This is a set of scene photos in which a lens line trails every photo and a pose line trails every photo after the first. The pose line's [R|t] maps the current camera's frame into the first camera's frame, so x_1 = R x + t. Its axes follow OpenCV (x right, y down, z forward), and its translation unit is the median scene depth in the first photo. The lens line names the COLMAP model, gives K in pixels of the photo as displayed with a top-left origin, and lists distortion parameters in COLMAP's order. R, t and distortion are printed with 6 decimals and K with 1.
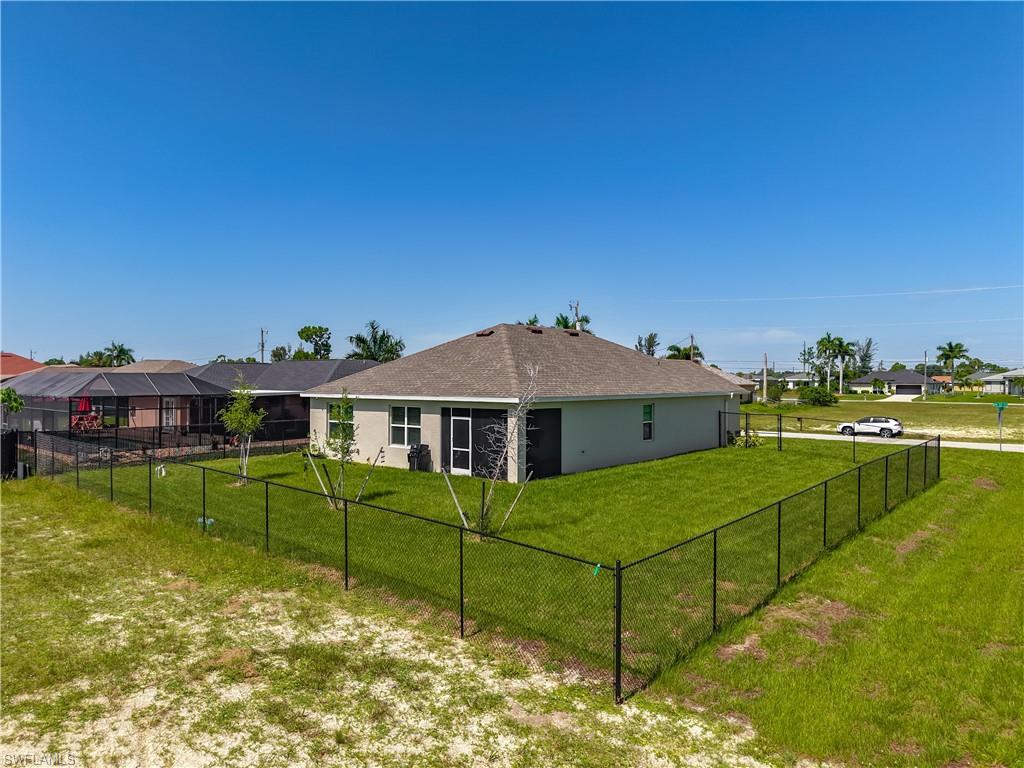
lens RADIAL K [[694.0, 0, 512.0], [0, 694.0, 384.0], [0, 0, 1]] dist [0.033801, -0.029753]
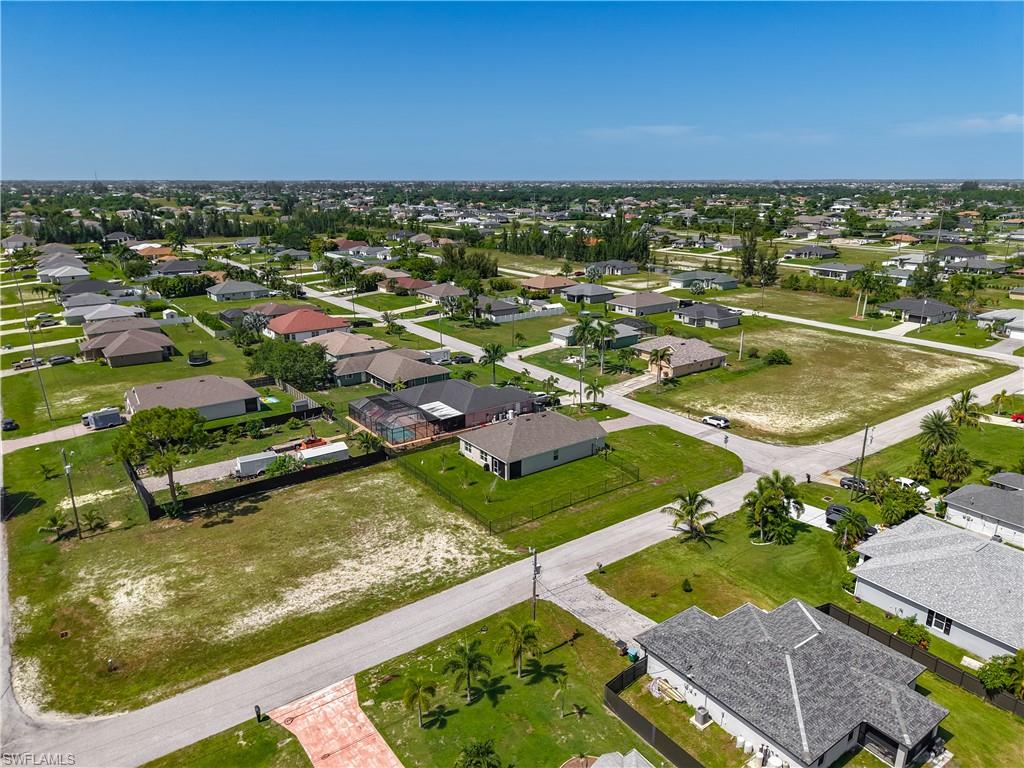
lens RADIAL K [[689.6, 0, 512.0], [0, 689.6, 384.0], [0, 0, 1]] dist [0.084207, -0.000773]
pose [[0.972772, 0.063654, -0.222854, 0.865240], [0.001074, 0.960298, 0.278975, -1.466972], [0.231764, -0.271618, 0.934082, -2.520765]]
